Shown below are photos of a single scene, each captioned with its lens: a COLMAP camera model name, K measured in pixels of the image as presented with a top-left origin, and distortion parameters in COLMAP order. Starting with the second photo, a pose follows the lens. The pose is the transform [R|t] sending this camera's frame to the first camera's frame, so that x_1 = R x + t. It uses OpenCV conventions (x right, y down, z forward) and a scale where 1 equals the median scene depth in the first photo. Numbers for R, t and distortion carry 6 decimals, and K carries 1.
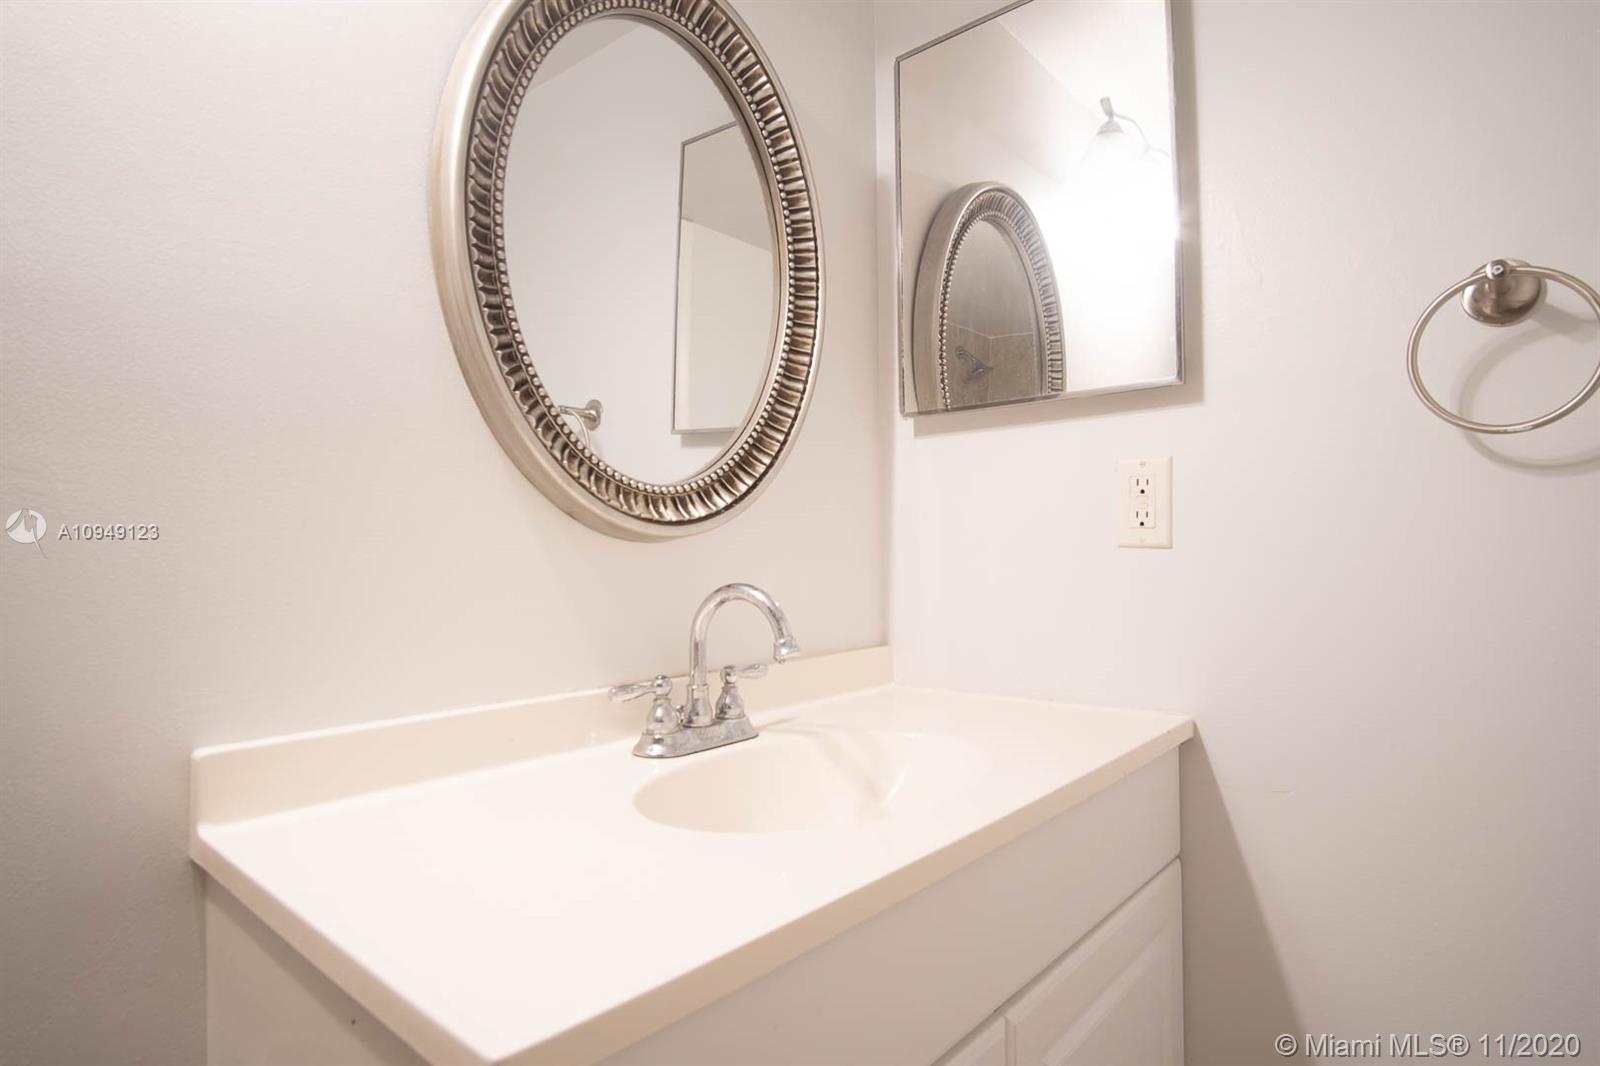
lens RADIAL K [[860.4, 0, 800.0], [0, 860.4, 533.0], [0, 0, 1]] dist [-0.026970, -0.000124]
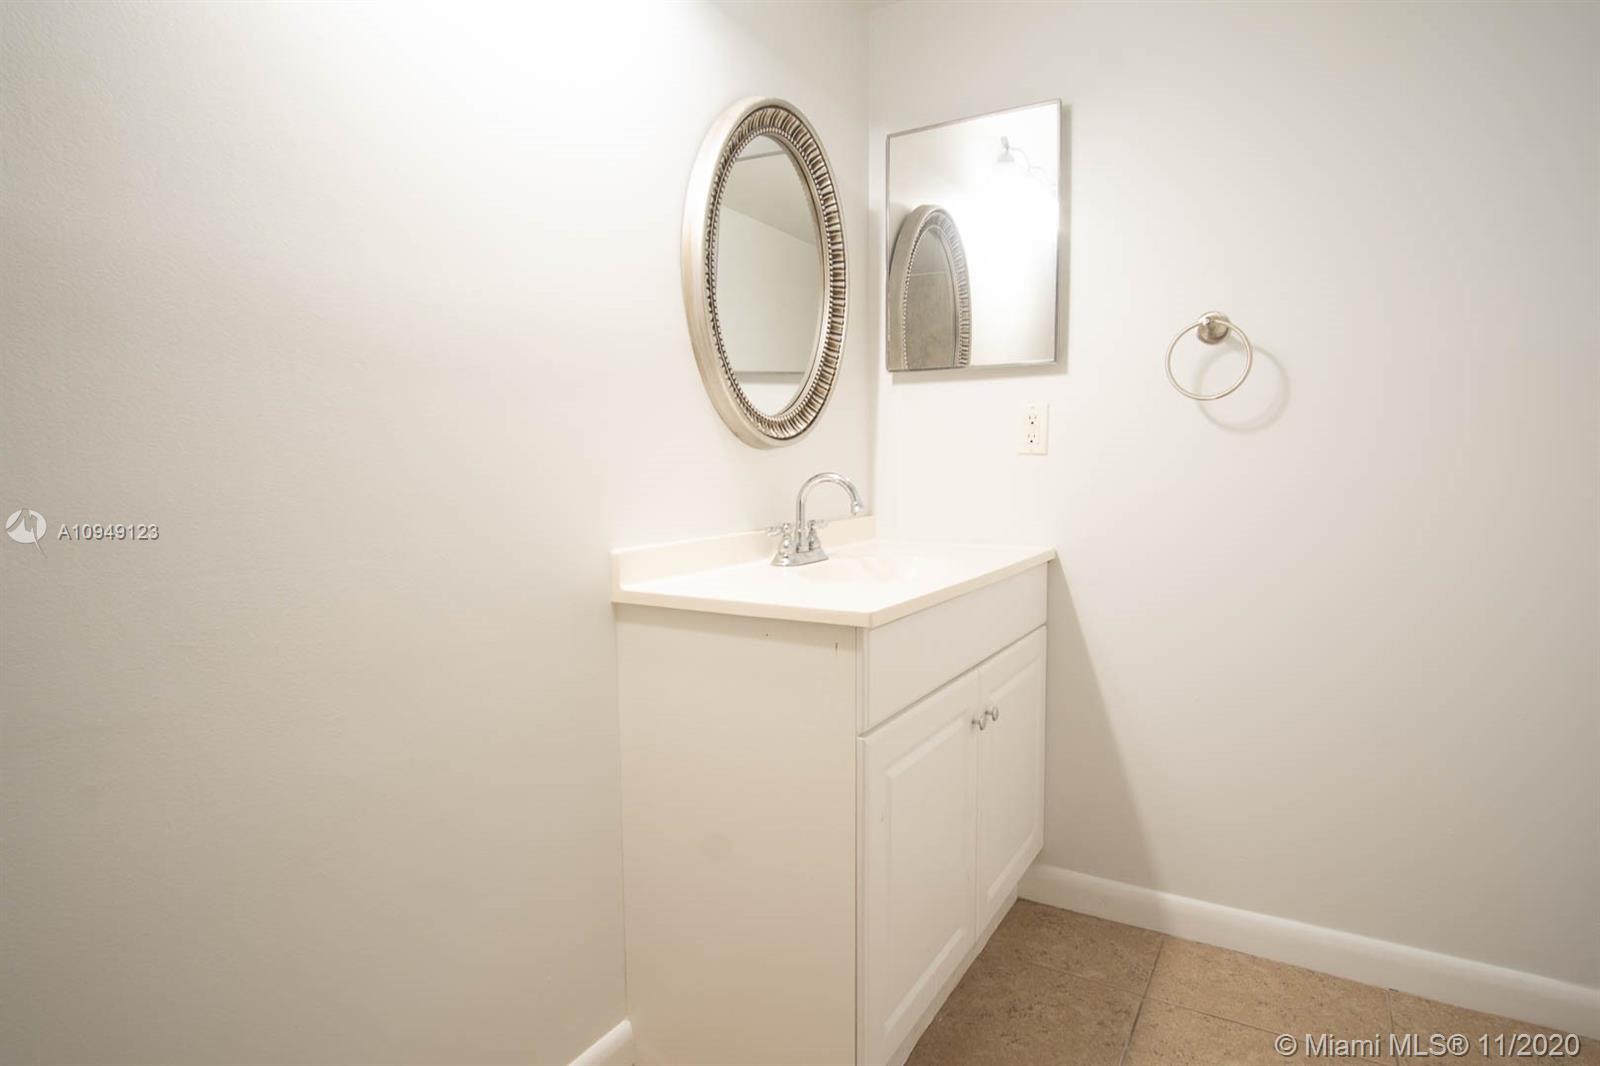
lens RADIAL K [[877.1, 0, 805.9], [0, 877.1, 526.8], [0, 0, 1]] dist [-0.005722, -0.001198]
pose [[0.983261, -0.008459, 0.182007, -0.396995], [-0.009516, 0.995175, 0.097657, -0.007527], [-0.181955, -0.097754, 0.978436, -0.718773]]
